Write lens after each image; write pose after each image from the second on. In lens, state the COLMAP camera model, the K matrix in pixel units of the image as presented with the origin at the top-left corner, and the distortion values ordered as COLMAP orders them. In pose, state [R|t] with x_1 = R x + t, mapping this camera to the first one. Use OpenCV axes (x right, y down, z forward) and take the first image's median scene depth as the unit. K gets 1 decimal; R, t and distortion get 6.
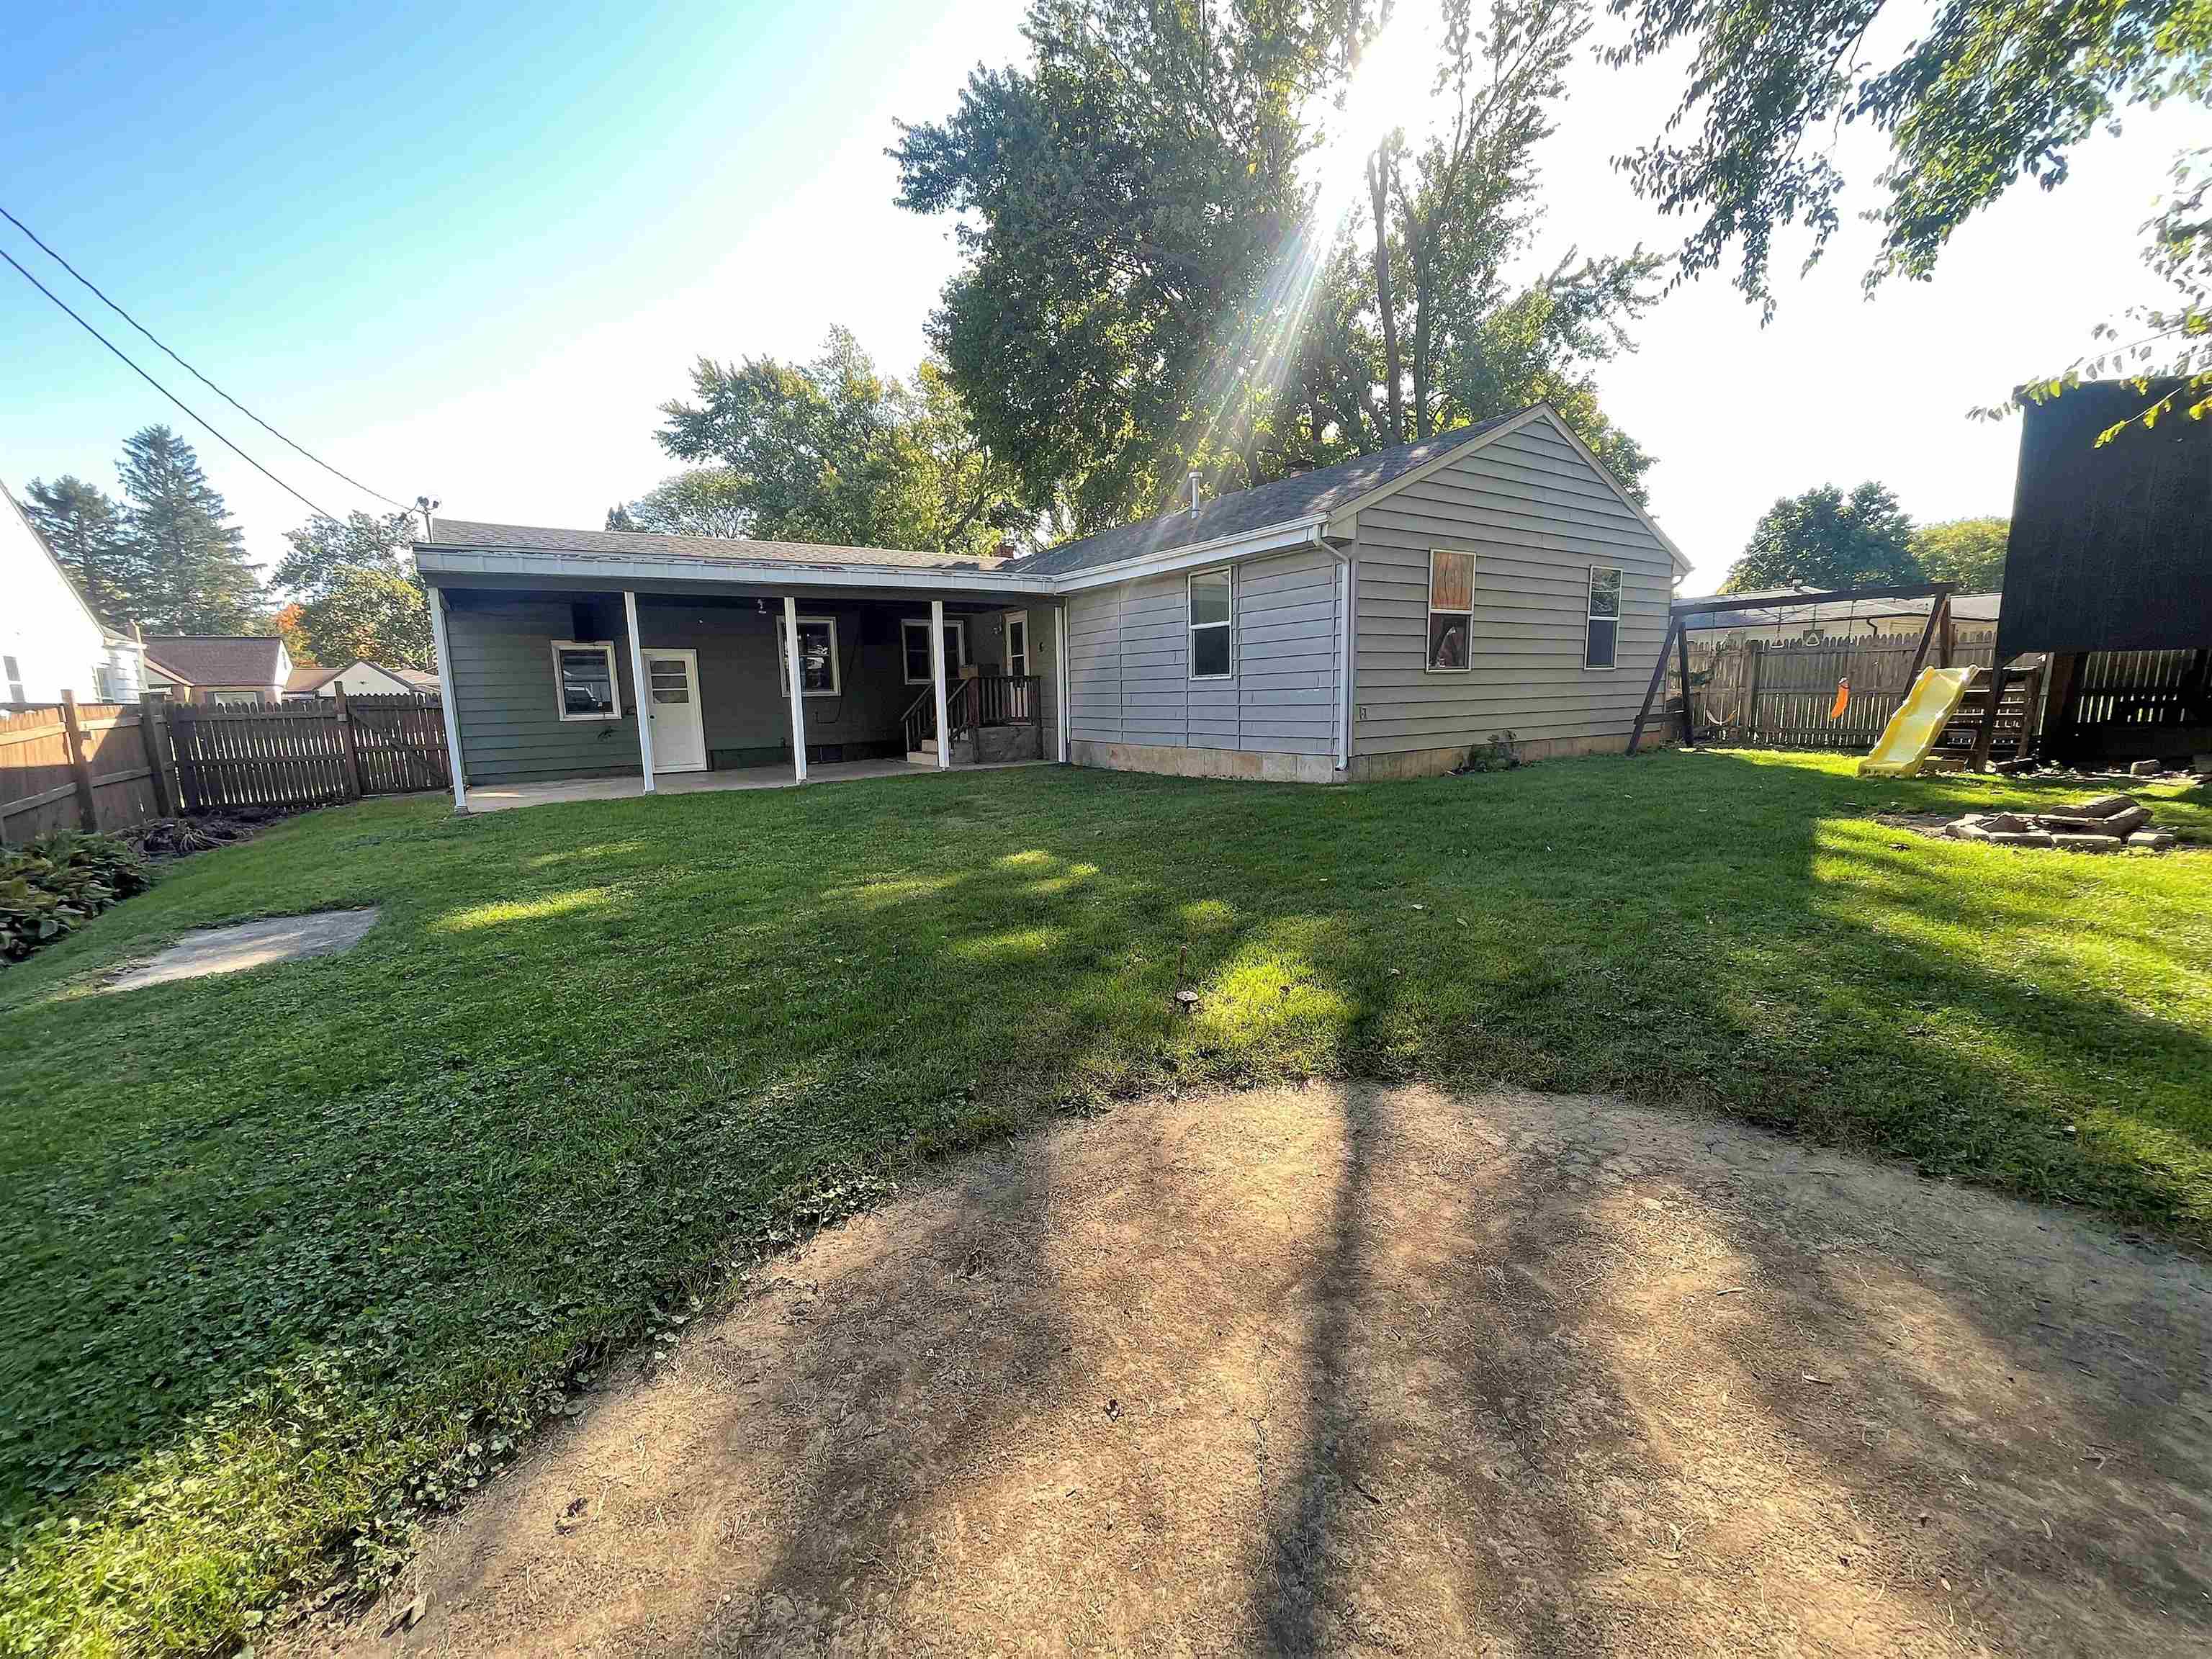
lens RADIAL K [[889.1, 0, 1103.8], [0, 889.1, 833.5], [0, 0, 1]] dist [-0.001995, -0.000439]
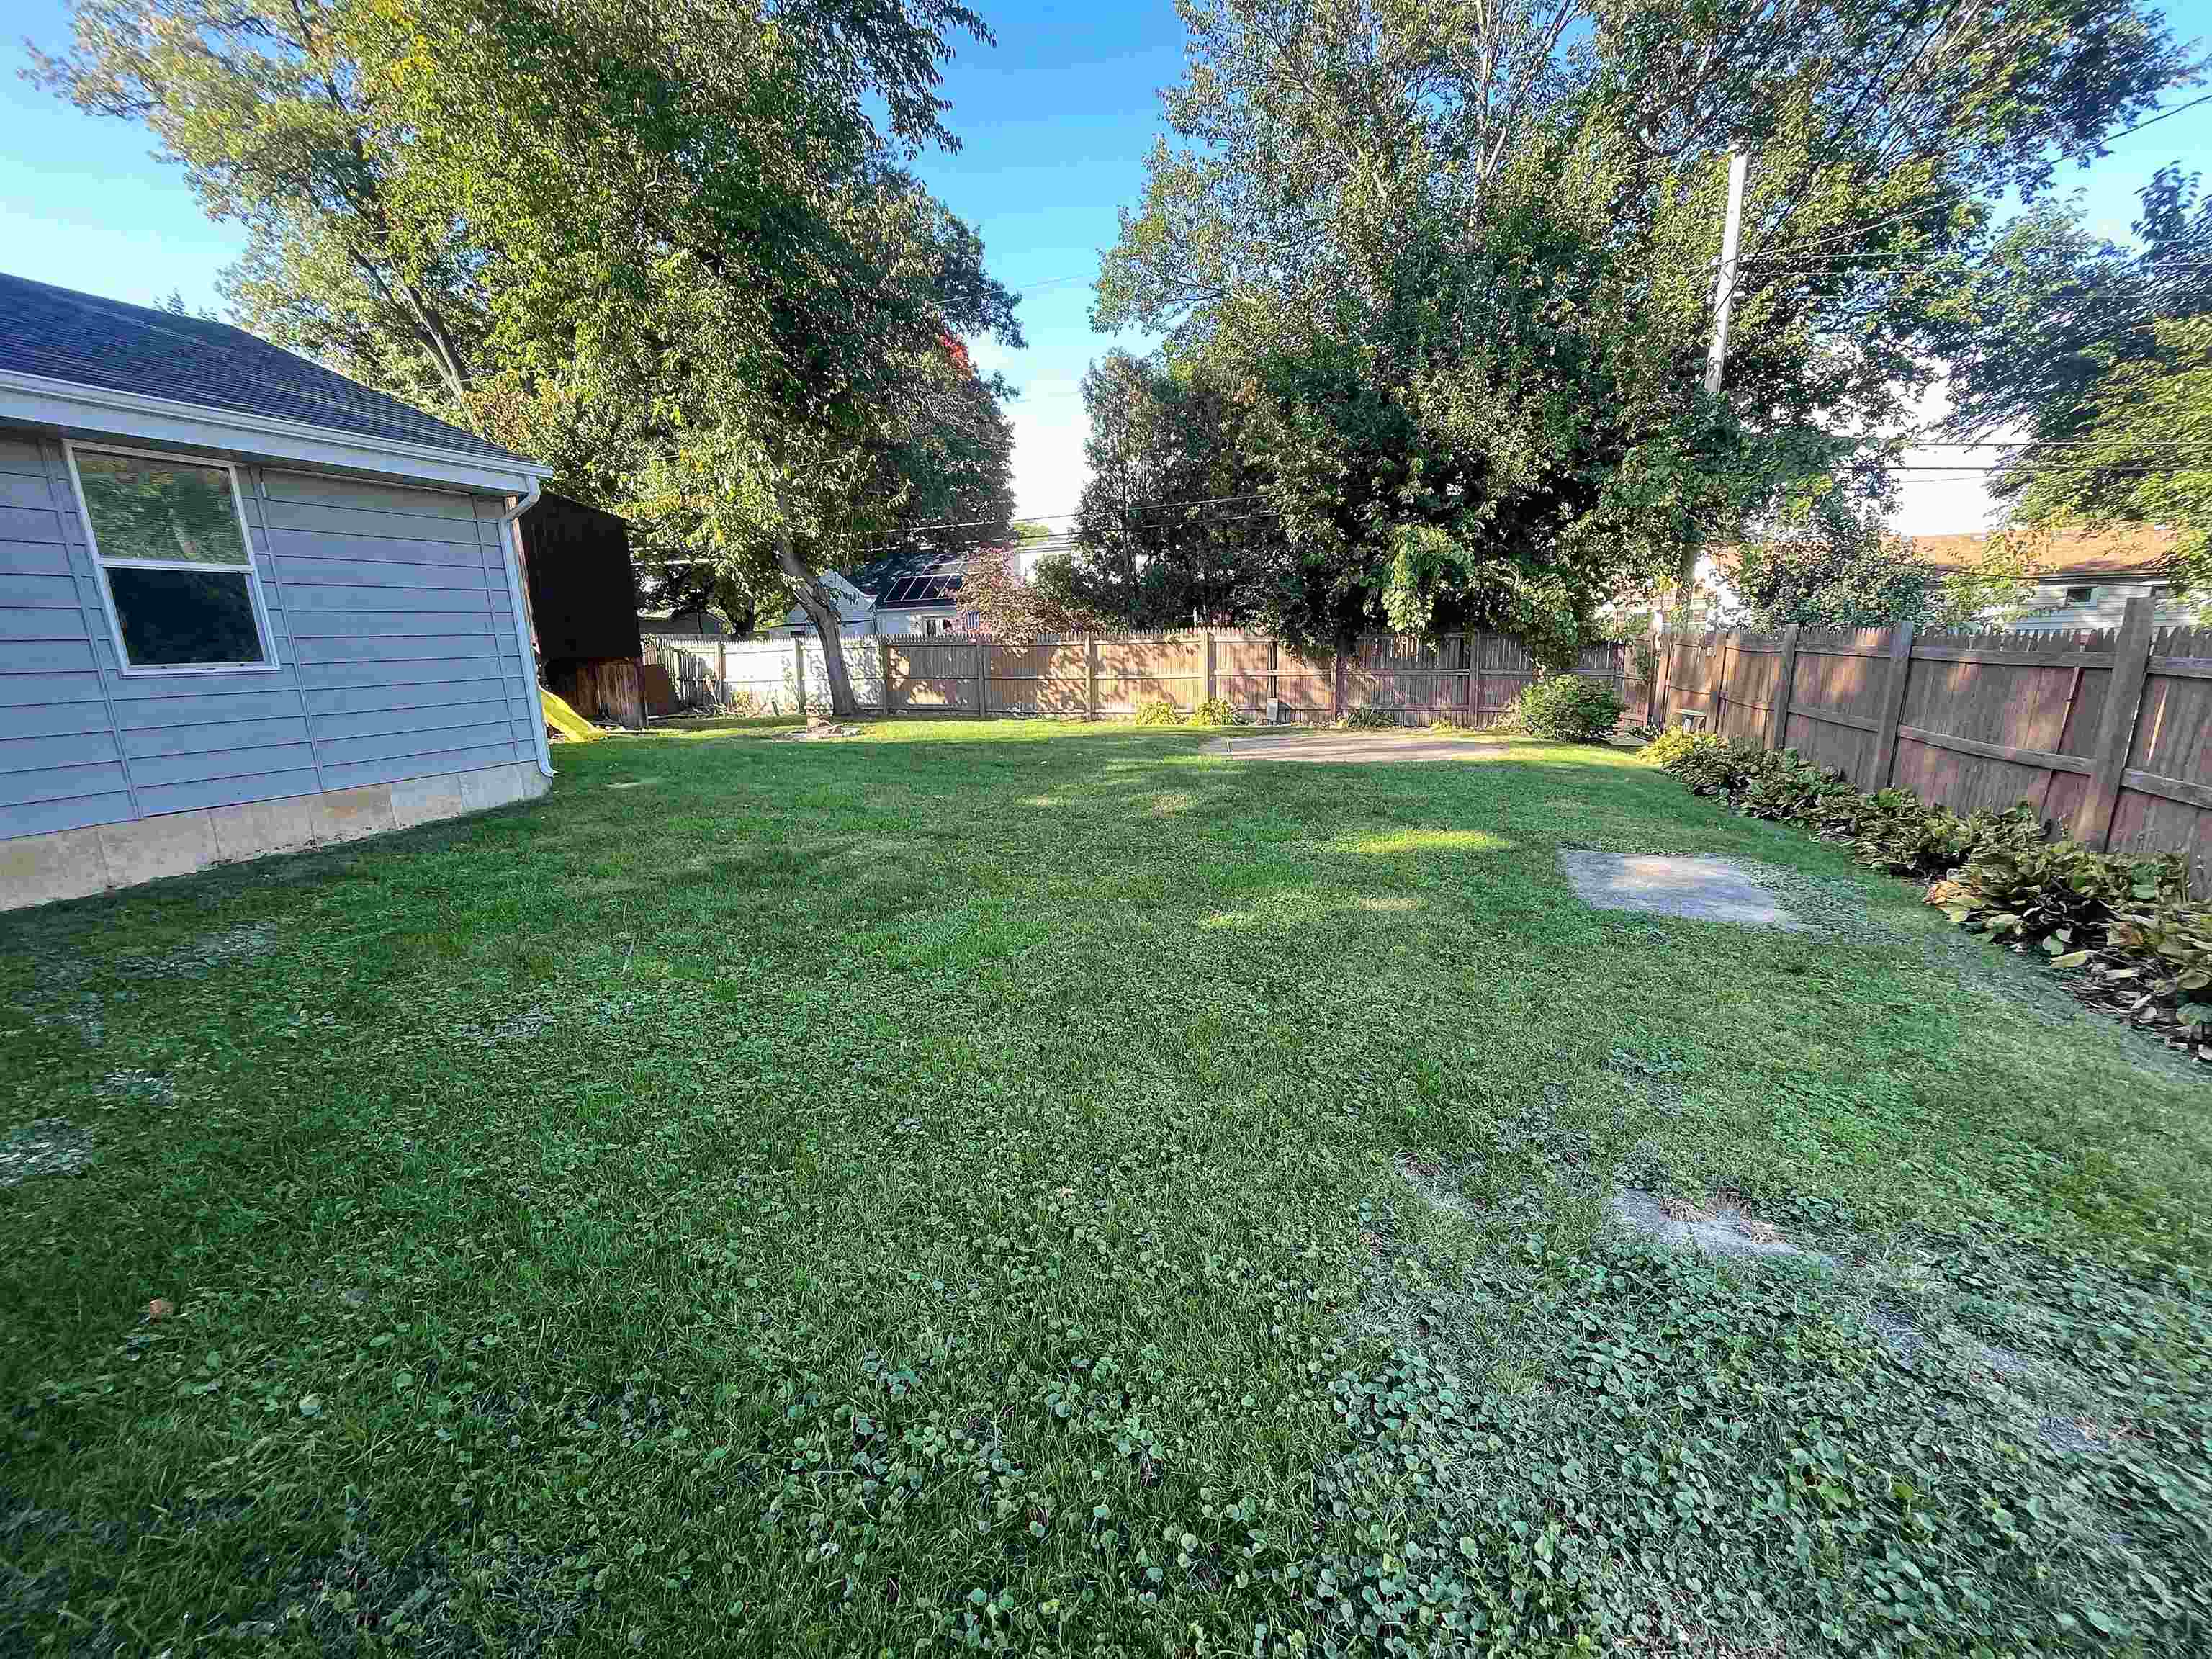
lens RADIAL K [[887.8, 0, 1106.0], [0, 887.8, 829.5], [0, 0, 1]] dist [-0.001108, -0.000004]
pose [[-0.563033, -0.130368, 0.816087, -0.102586], [0.176177, 0.945847, 0.272644, -0.023026], [-0.807438, 0.297284, -0.509575, 0.147478]]
